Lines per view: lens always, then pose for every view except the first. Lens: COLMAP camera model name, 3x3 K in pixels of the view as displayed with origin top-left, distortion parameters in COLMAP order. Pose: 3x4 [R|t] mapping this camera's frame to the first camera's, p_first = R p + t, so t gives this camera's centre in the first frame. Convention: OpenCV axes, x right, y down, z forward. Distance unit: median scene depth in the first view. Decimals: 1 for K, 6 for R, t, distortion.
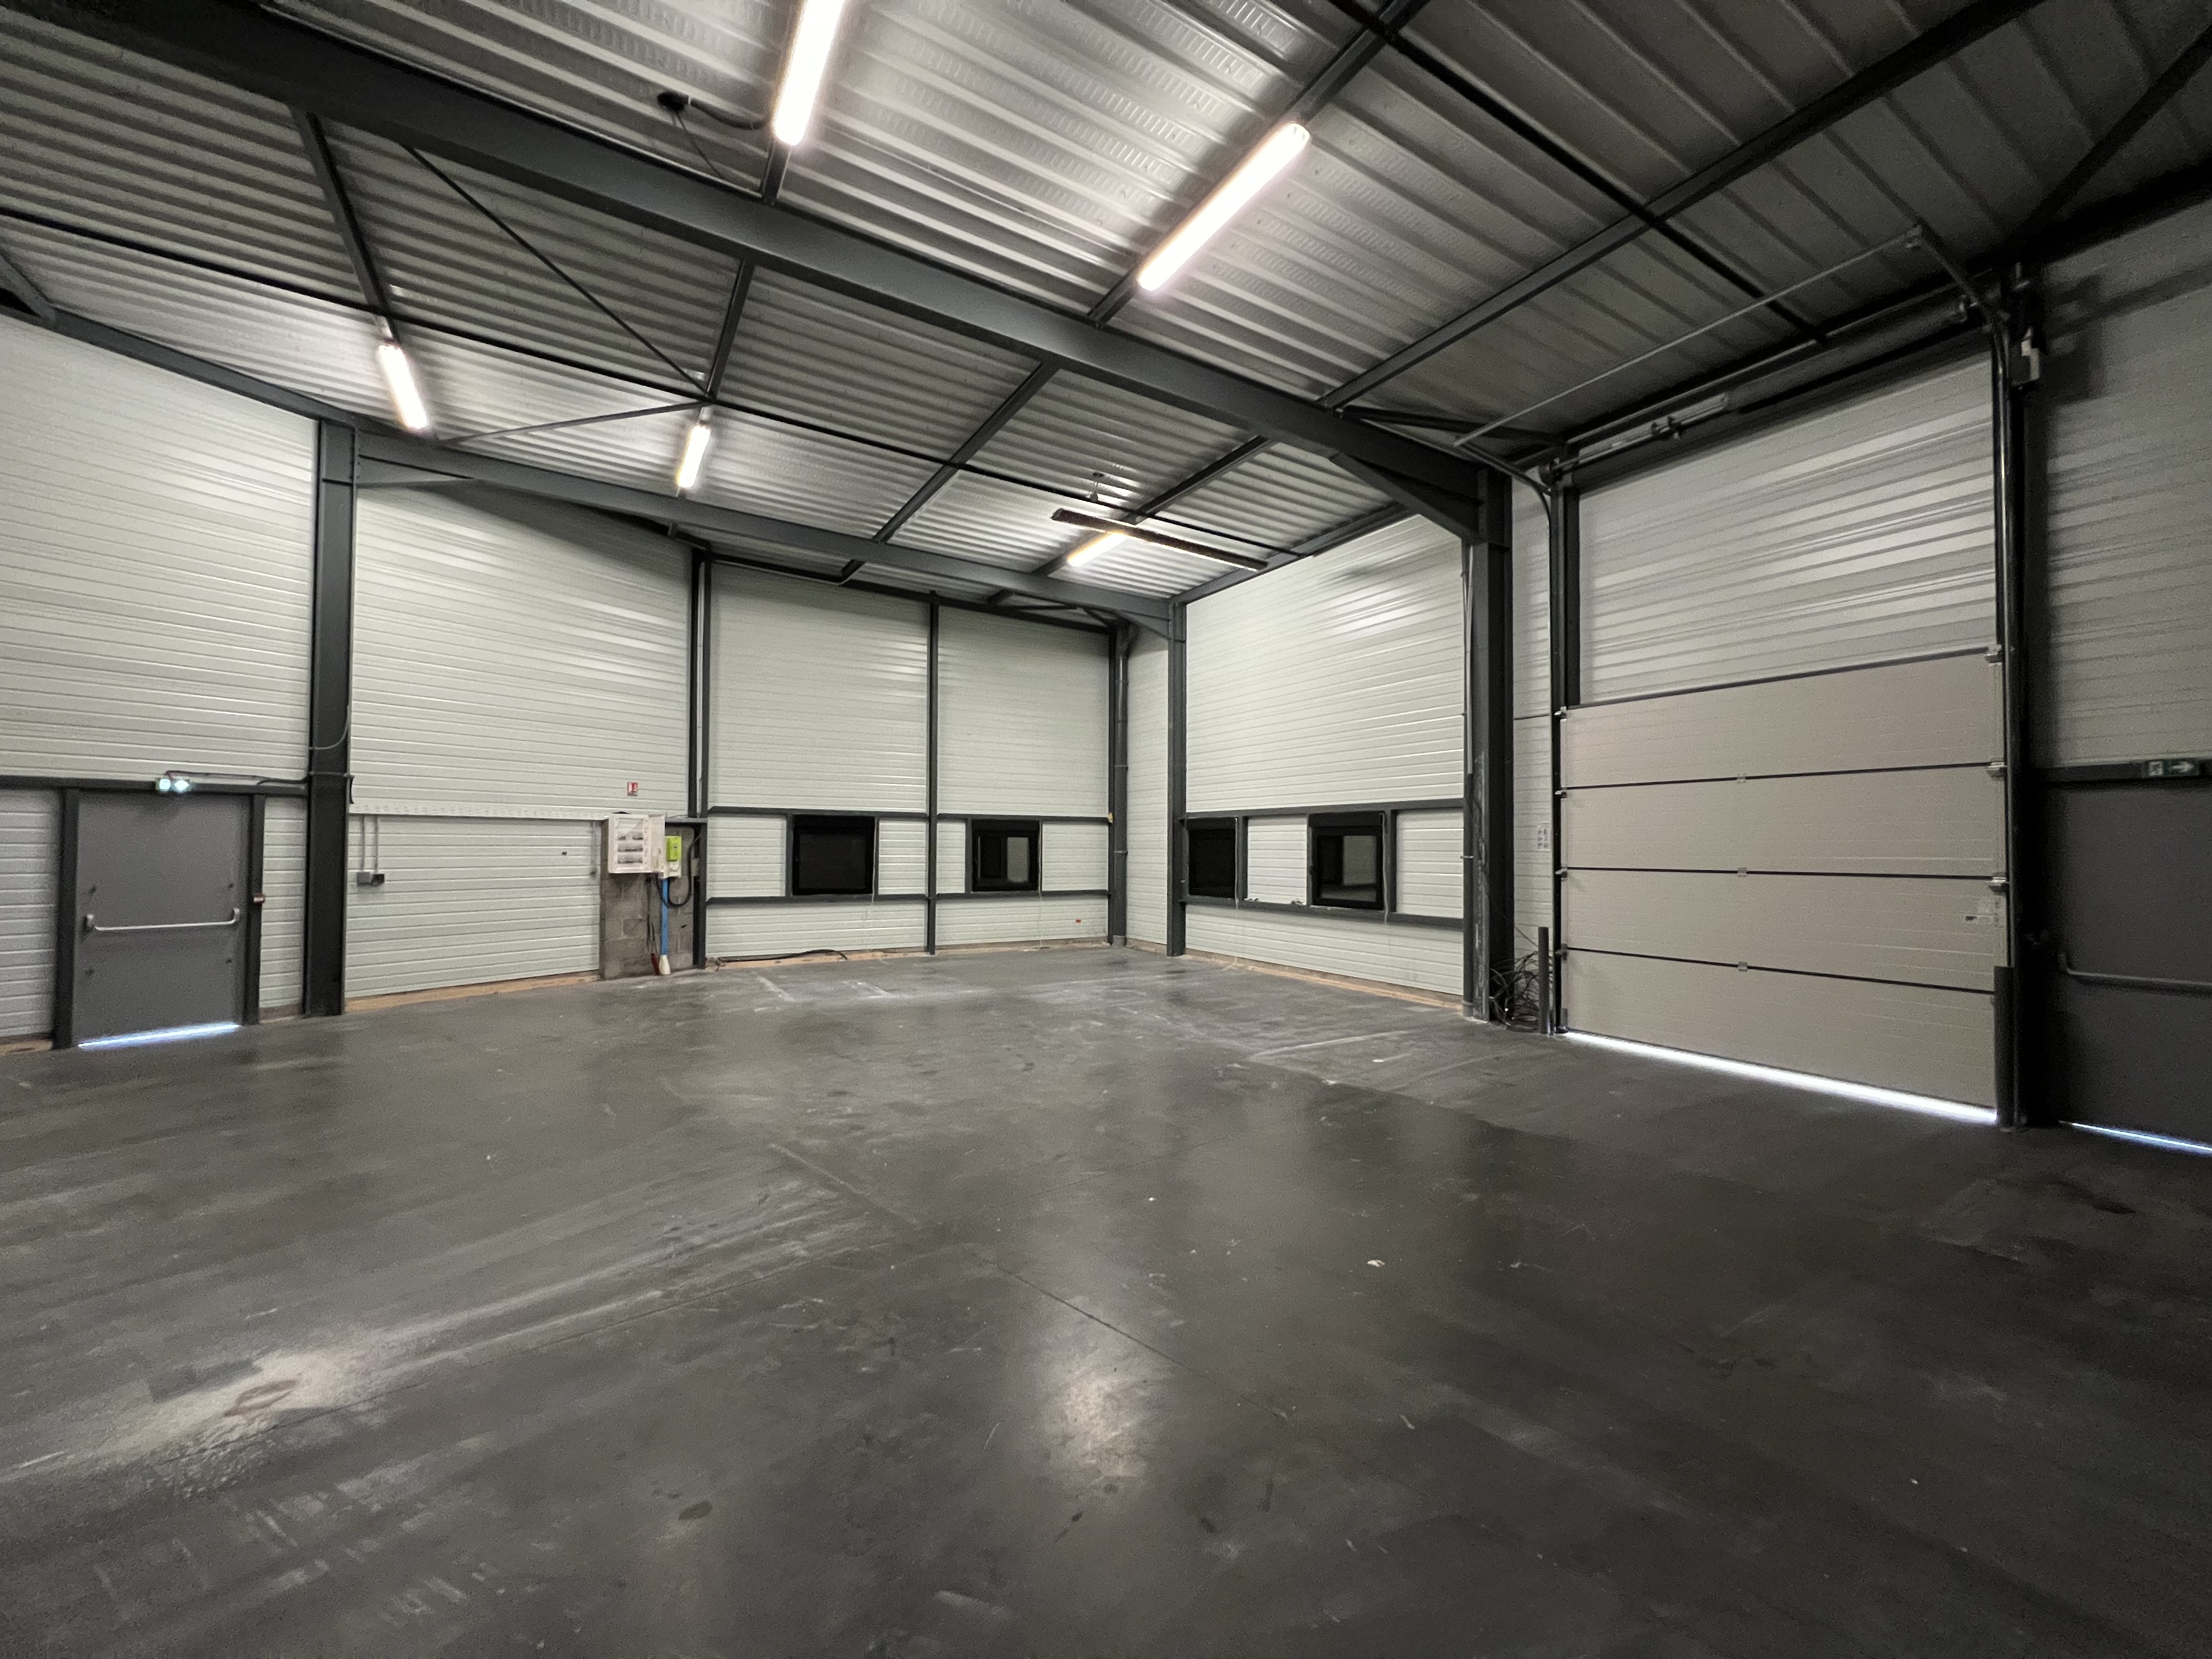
lens RADIAL K [[885.2, 0, 1108.6], [0, 885.2, 833.4], [0, 0, 1]] dist [-0.005741, -0.000119]
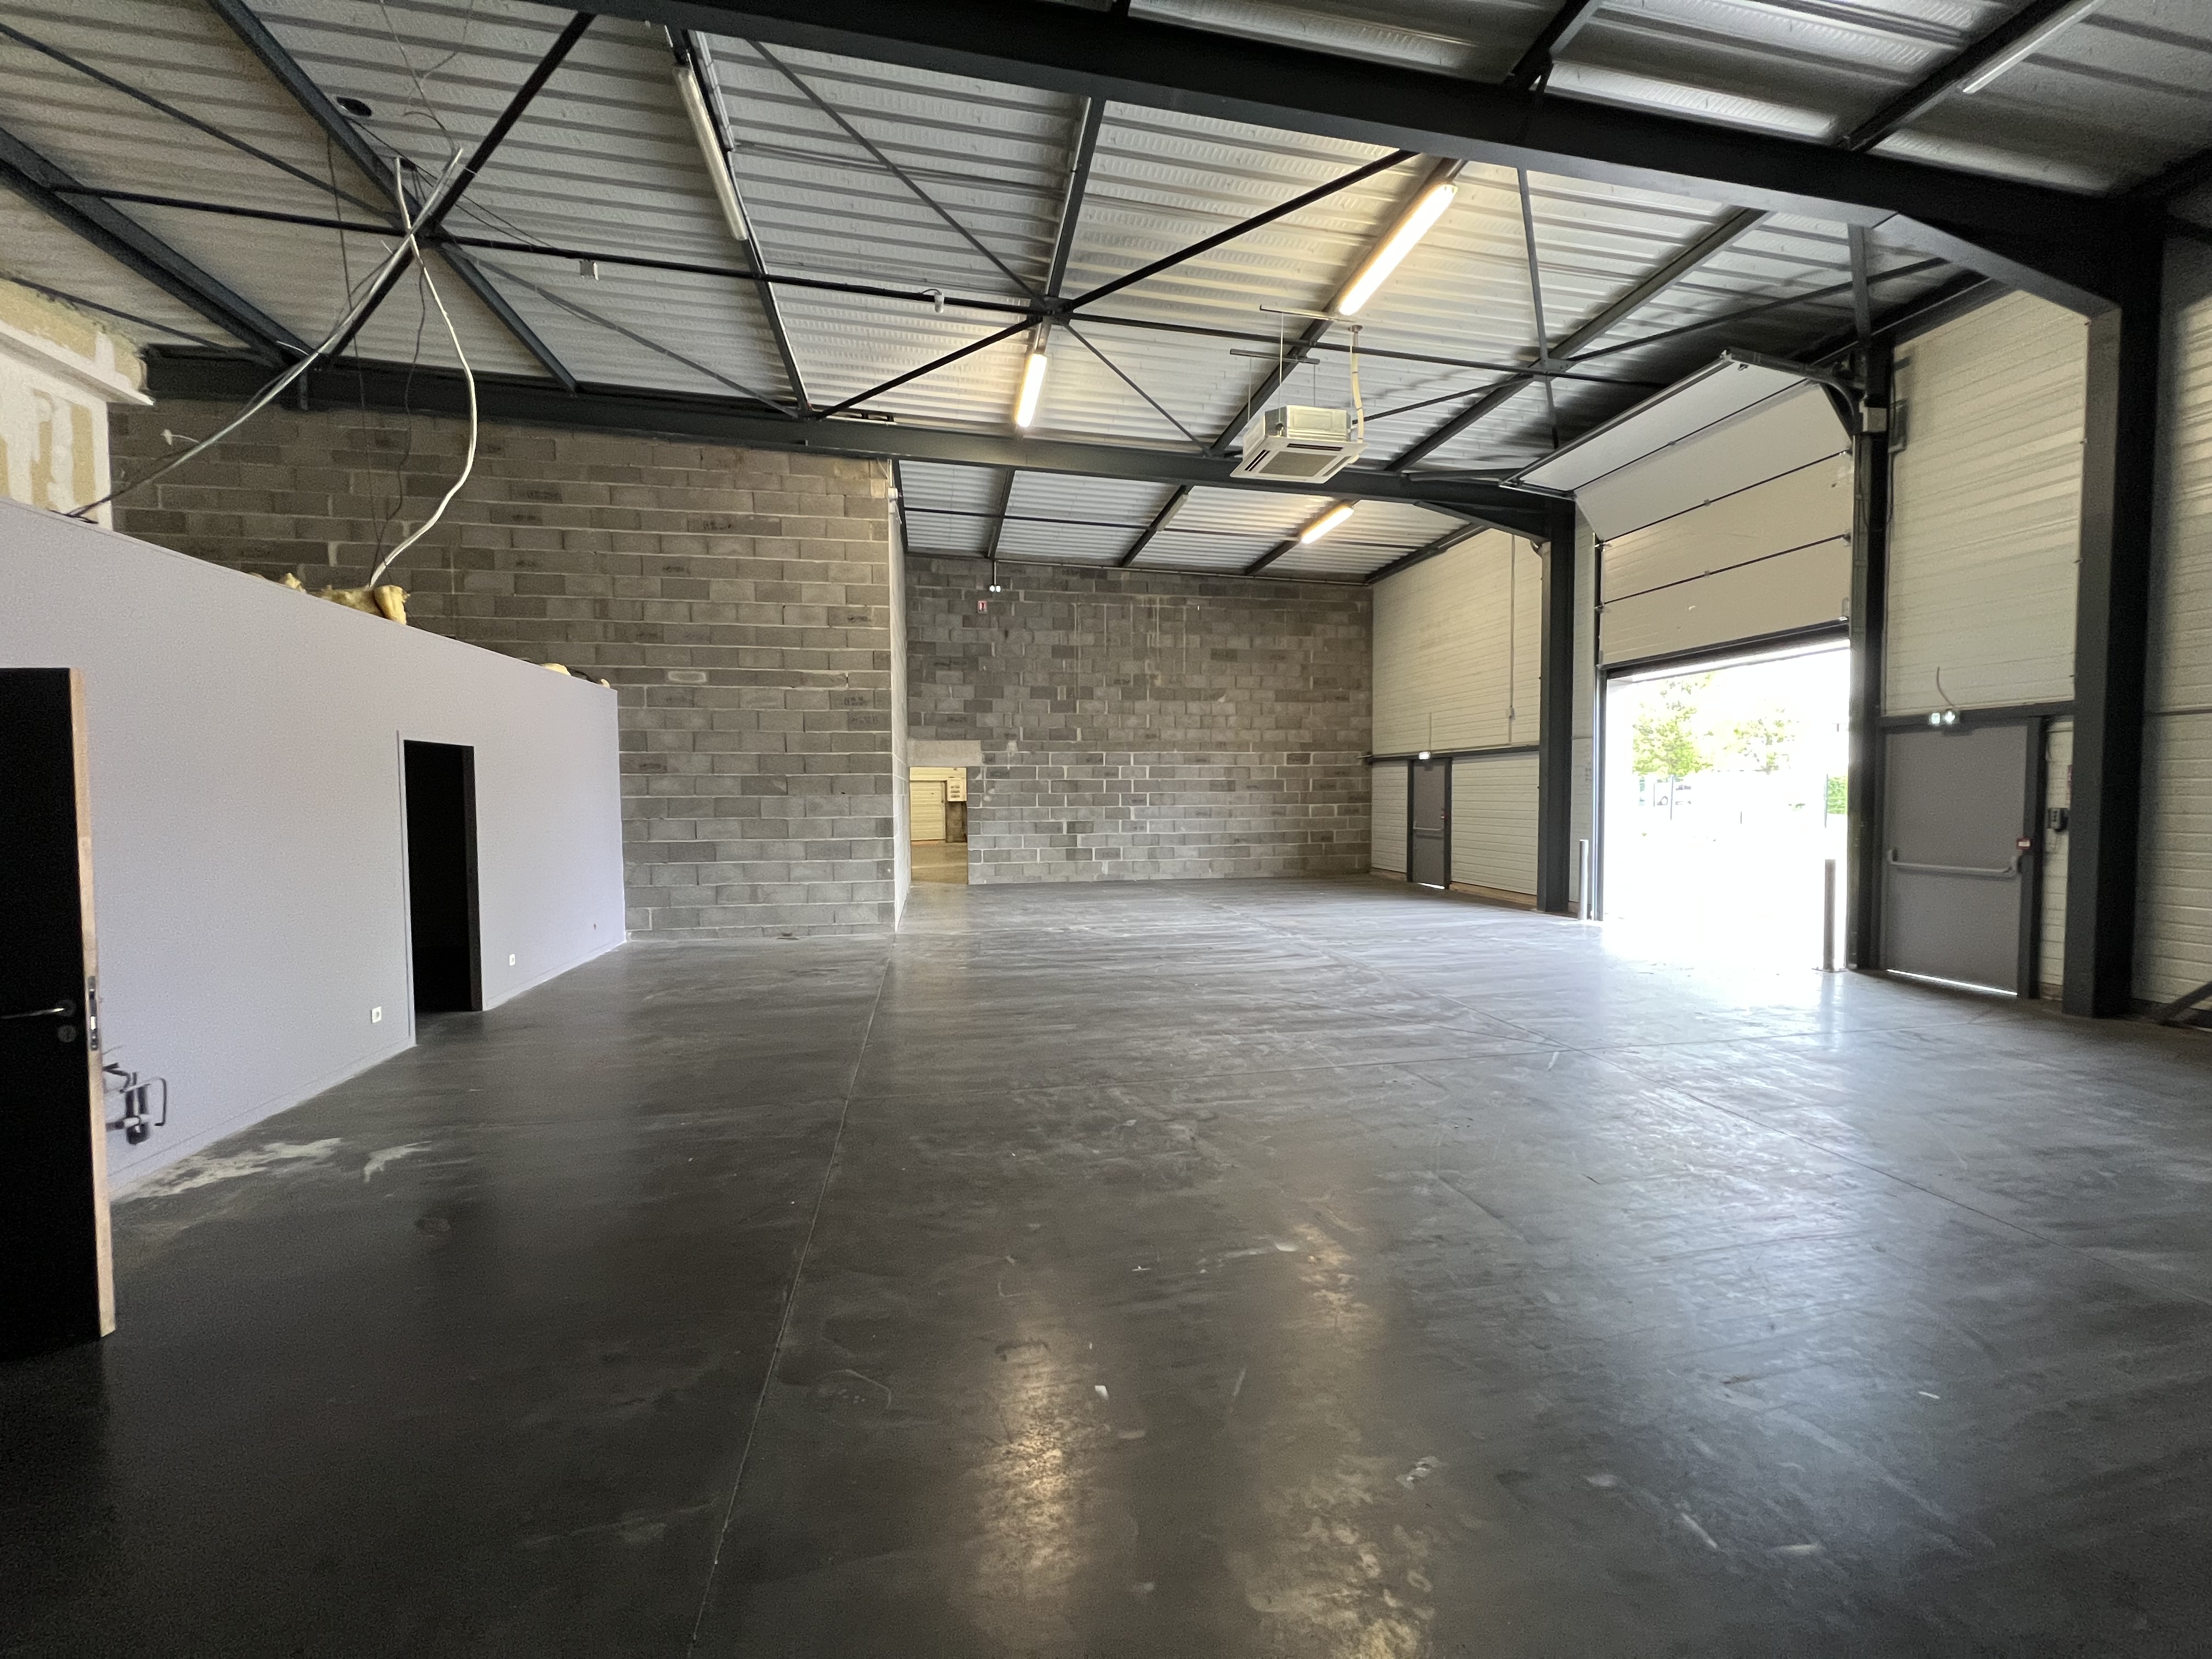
lens RADIAL K [[885.2, 0, 1116.1], [0, 885.2, 825.8], [0, 0, 1]] dist [-0.005741, -0.000119]
pose [[0.939744, 0.000024, -0.341878, 0.273088], [0.020637, 0.998172, 0.056797, -0.006700], [0.341254, -0.060430, 0.938027, -0.441957]]
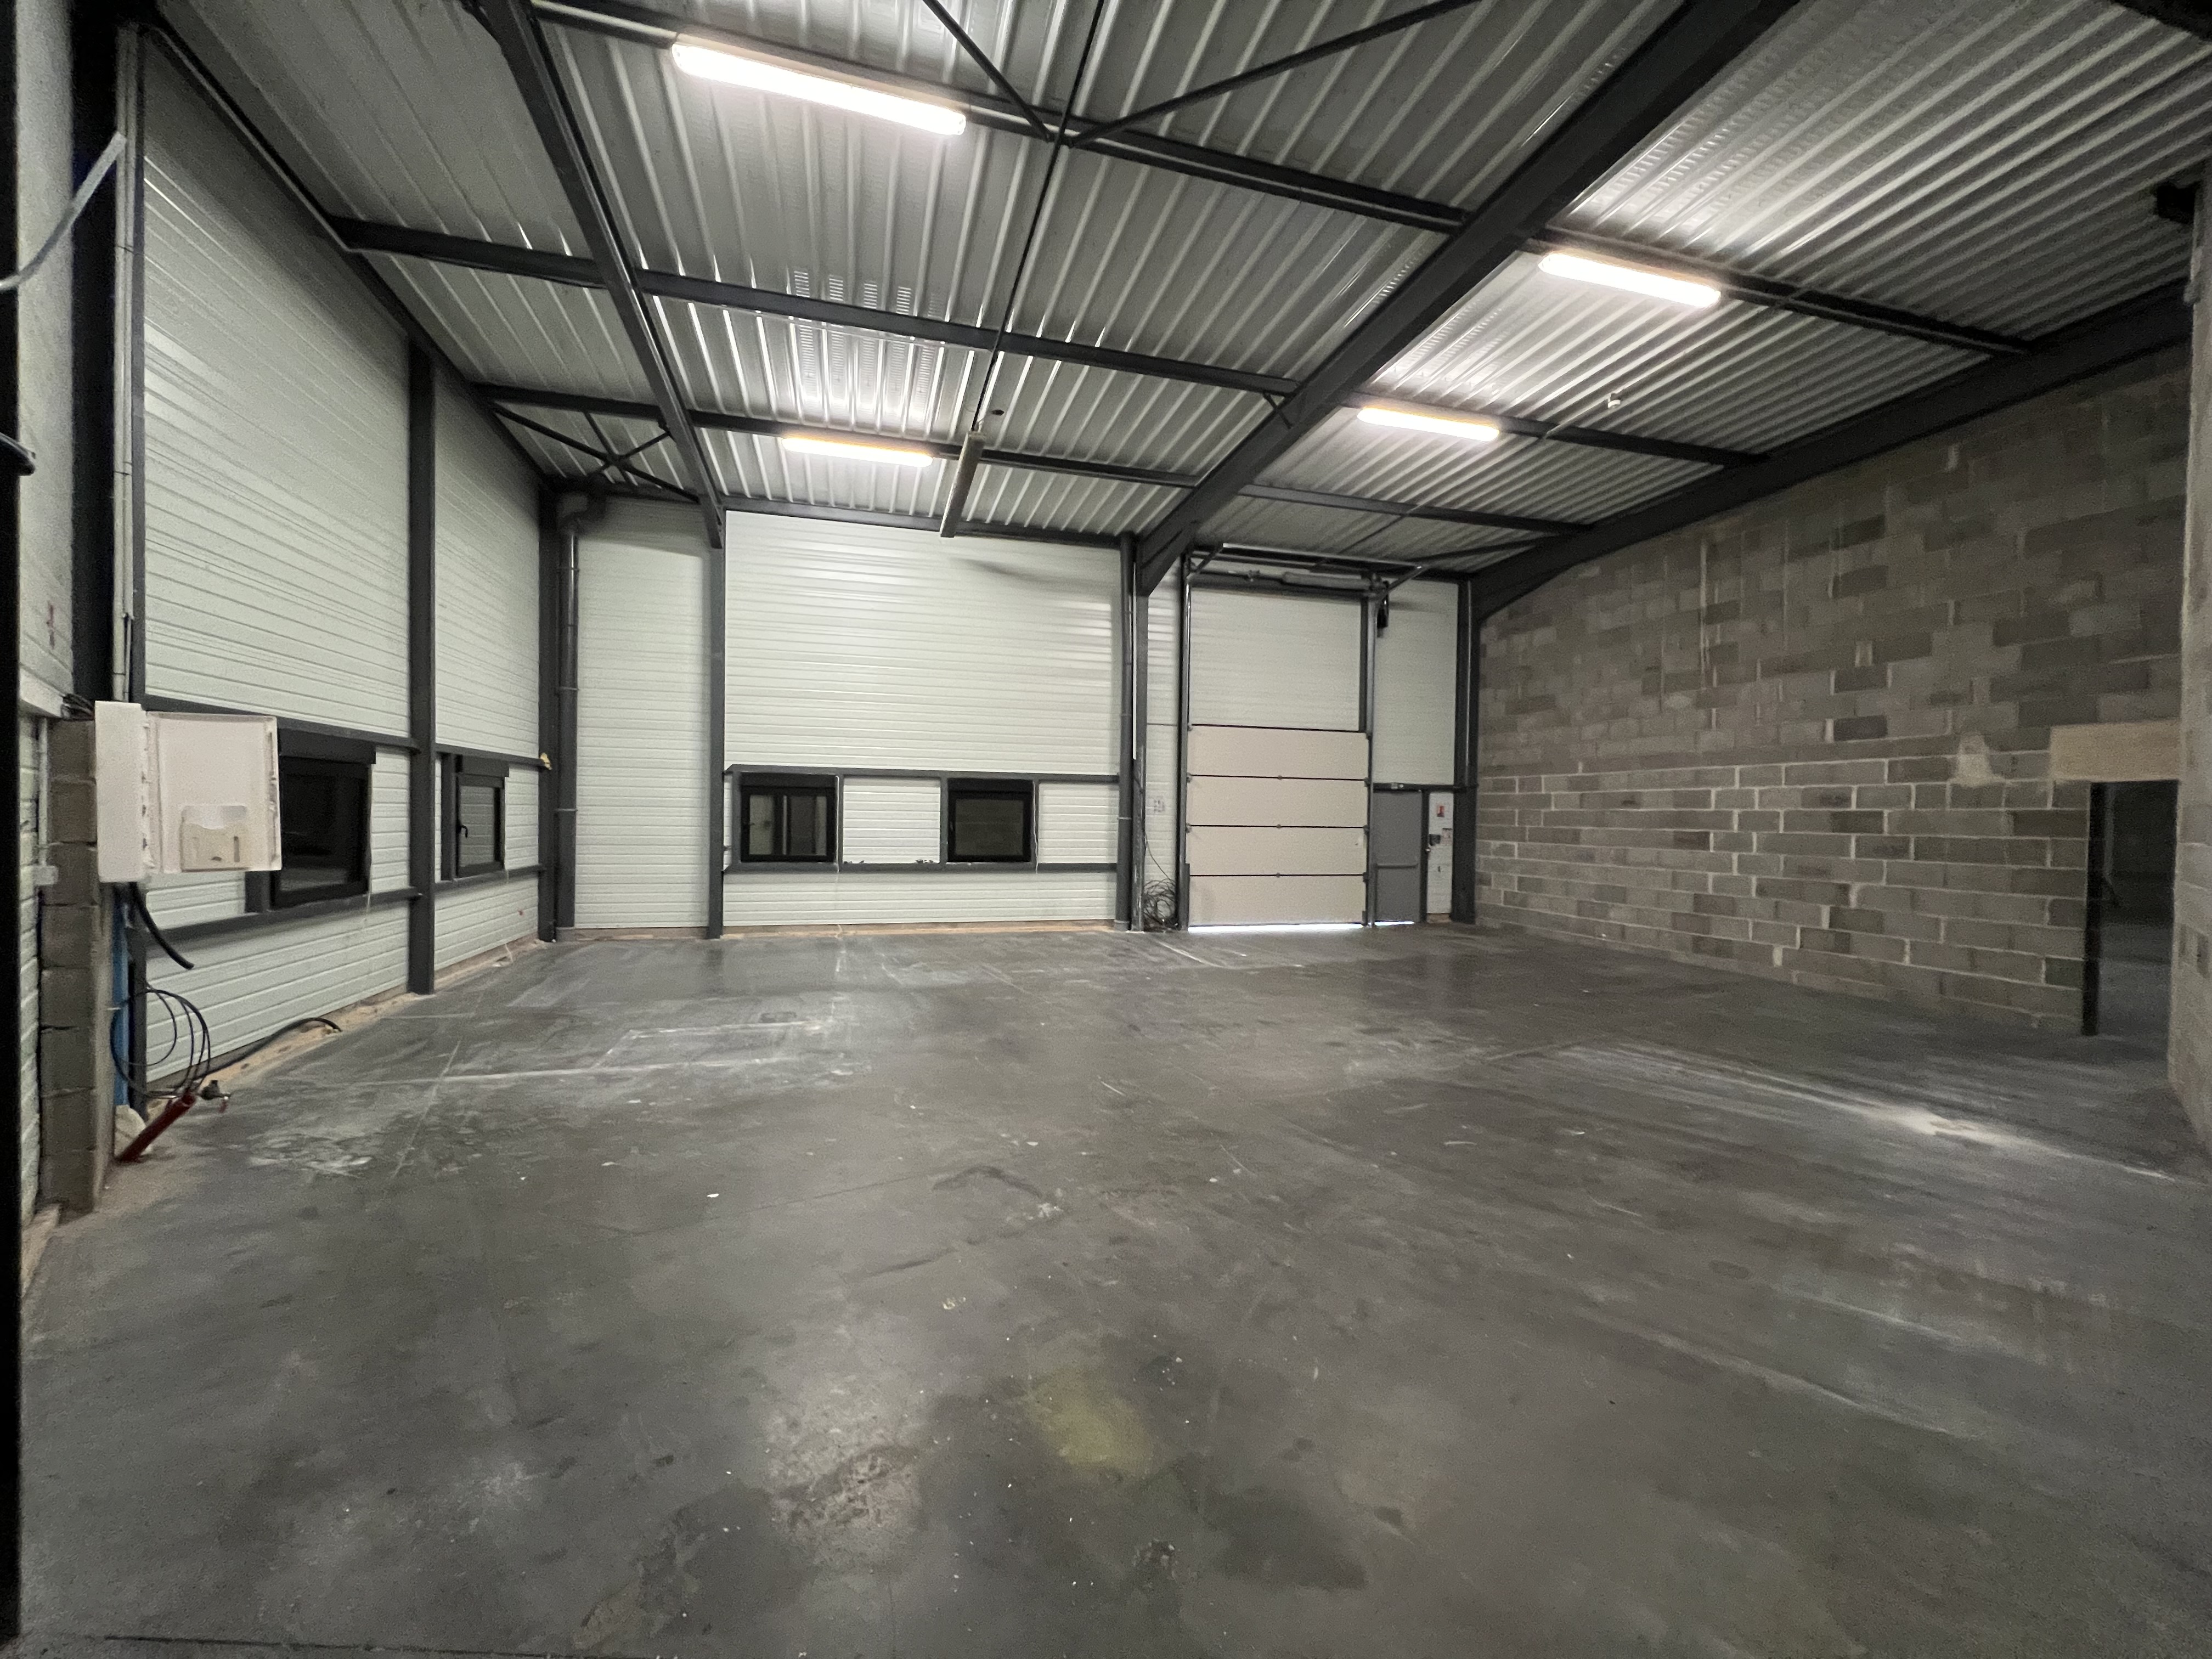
lens RADIAL K [[885.2, 0, 1110.1], [0, 885.2, 832.9], [0, 0, 1]] dist [-0.005741, -0.000119]
pose [[0.257141, -0.023665, 0.966084, -0.892901], [-0.029322, 0.999049, 0.032277, 0.005321], [-0.965929, -0.036628, 0.256203, 0.630564]]
